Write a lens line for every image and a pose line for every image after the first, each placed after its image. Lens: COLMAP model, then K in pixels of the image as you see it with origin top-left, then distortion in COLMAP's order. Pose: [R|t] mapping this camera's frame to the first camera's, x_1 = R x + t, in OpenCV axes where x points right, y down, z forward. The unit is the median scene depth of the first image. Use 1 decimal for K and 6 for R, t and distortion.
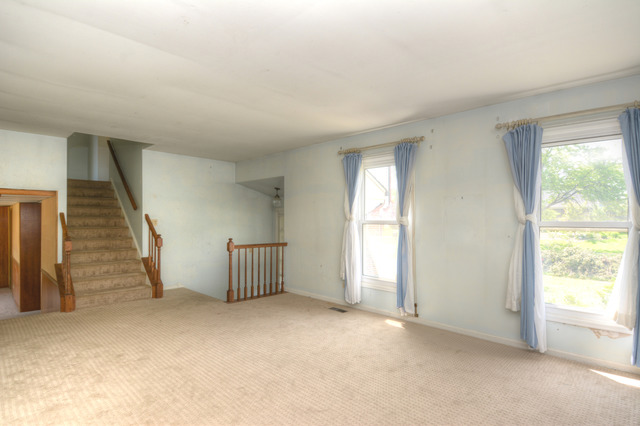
lens RADIAL K [[333.0, 0, 312.4], [0, 333.0, 218.7], [0, 0, 1]] dist [0.047349, -0.053354]
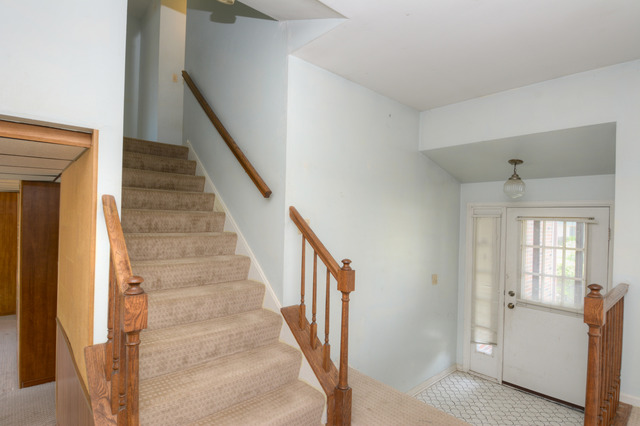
lens RADIAL K [[333.0, 0, 312.4], [0, 333.0, 218.7], [0, 0, 1]] dist [0.047349, -0.053354]
pose [[0.997932, 0.025945, -0.058814, -0.439641], [-0.025658, 0.999655, 0.005628, -0.001070], [0.058940, -0.004107, 0.998253, 0.570443]]
